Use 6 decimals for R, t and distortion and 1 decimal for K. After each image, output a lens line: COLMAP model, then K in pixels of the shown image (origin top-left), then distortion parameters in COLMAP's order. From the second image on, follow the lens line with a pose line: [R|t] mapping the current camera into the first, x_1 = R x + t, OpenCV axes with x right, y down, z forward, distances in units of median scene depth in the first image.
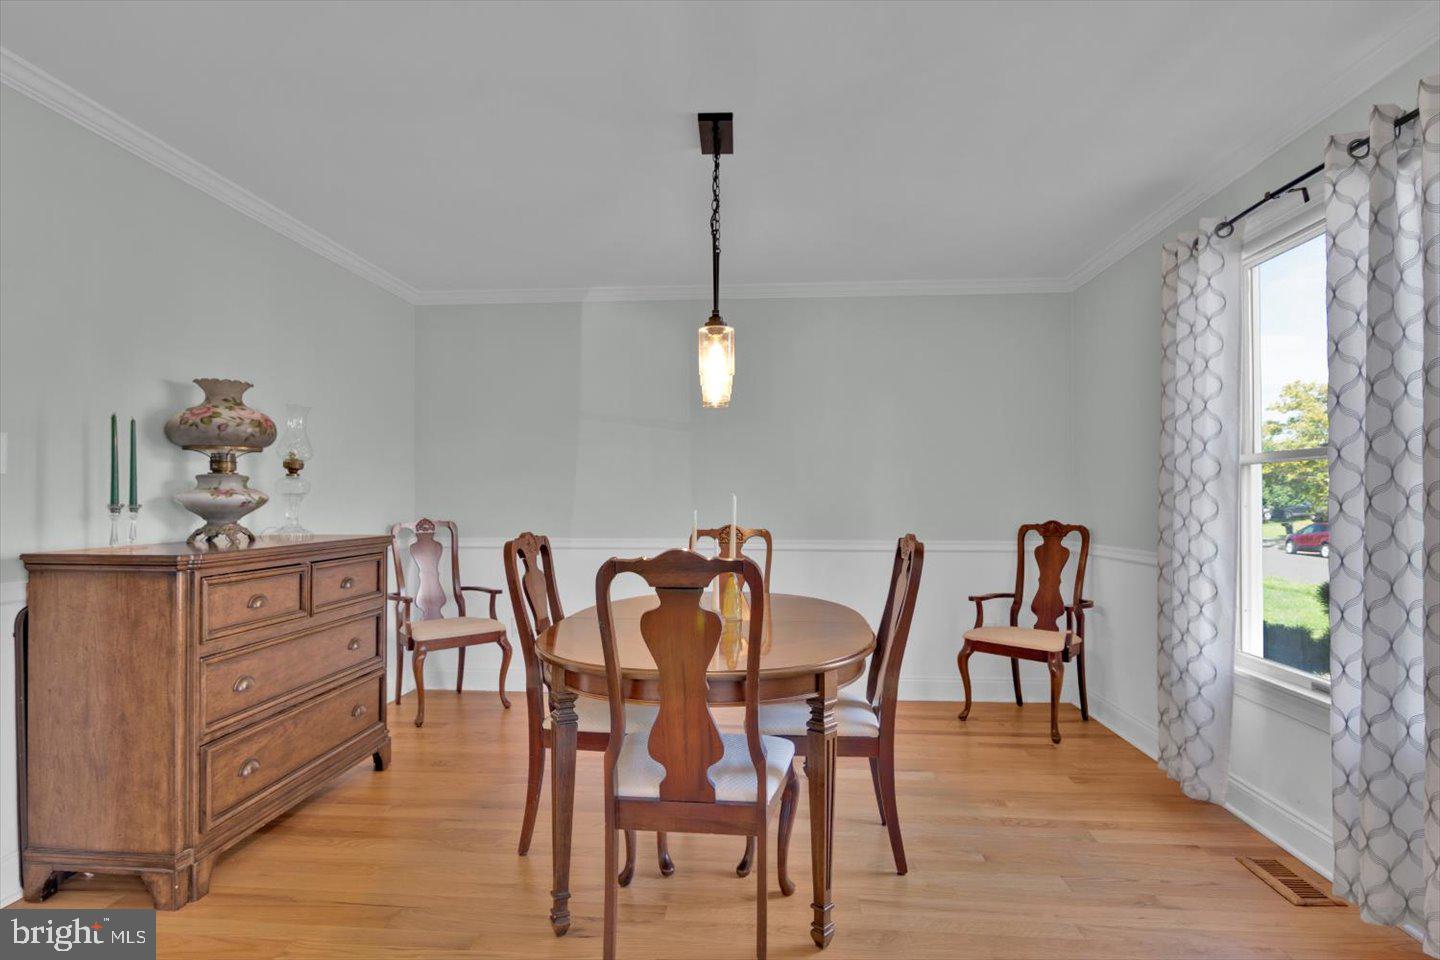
lens RADIAL K [[791.4, 0, 723.0], [0, 791.4, 496.6], [0, 0, 1]] dist [0.002518, -0.002315]
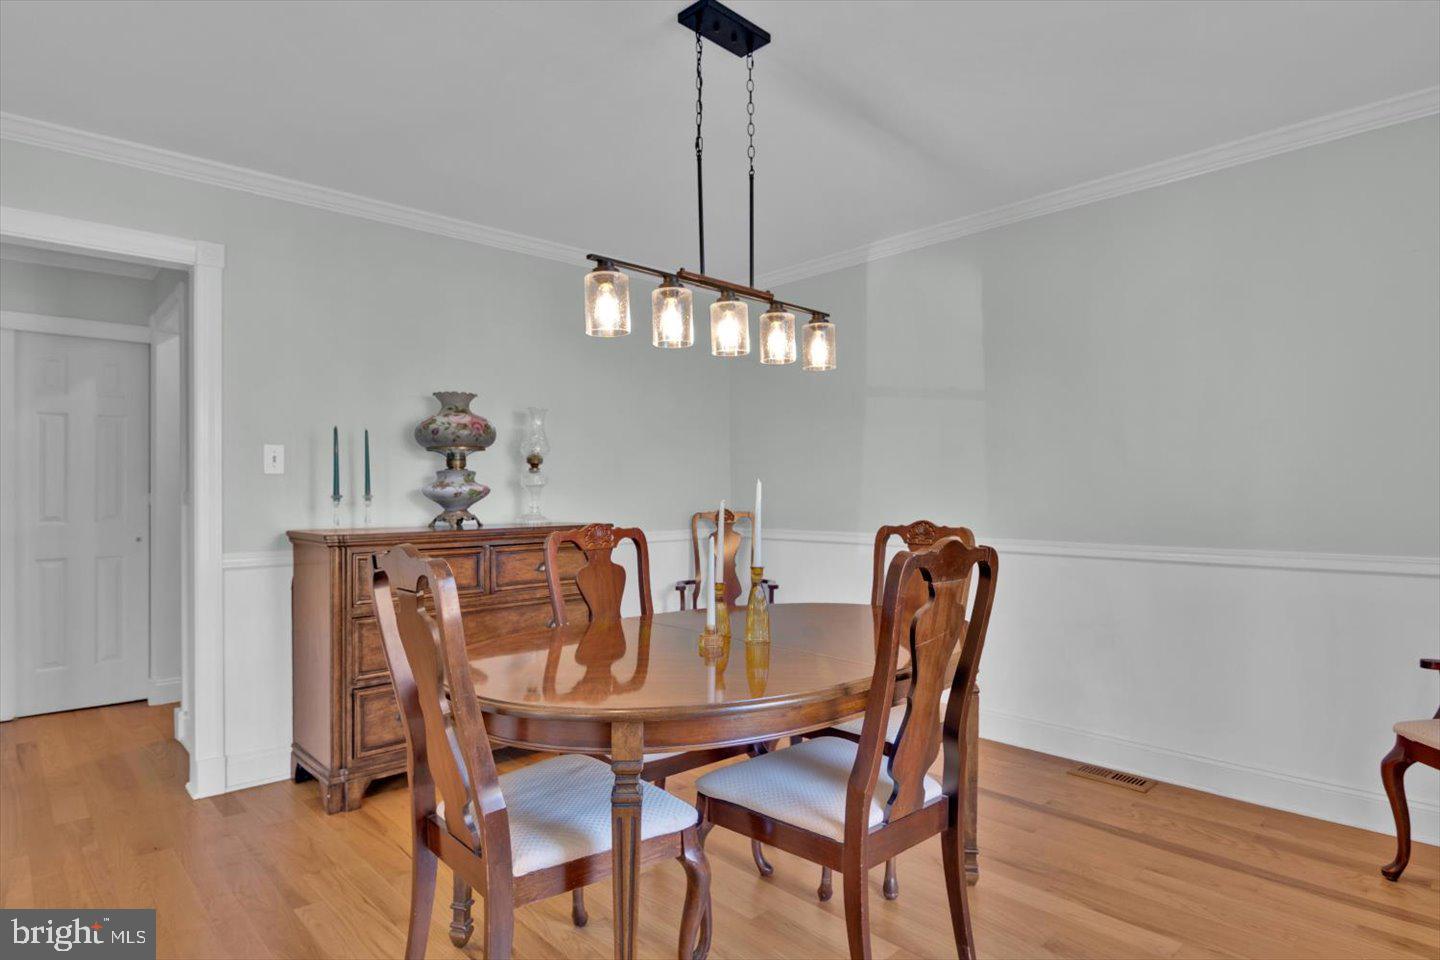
lens RADIAL K [[817.6, 0, 716.0], [0, 817.6, 496.6], [0, 0, 1]] dist [0.027224, -0.000806]
pose [[0.726777, -0.001971, -0.686870, 0.521523], [0.009611, 0.999927, 0.007300, 0.006963], [0.686806, -0.011907, 0.726743, 0.366817]]
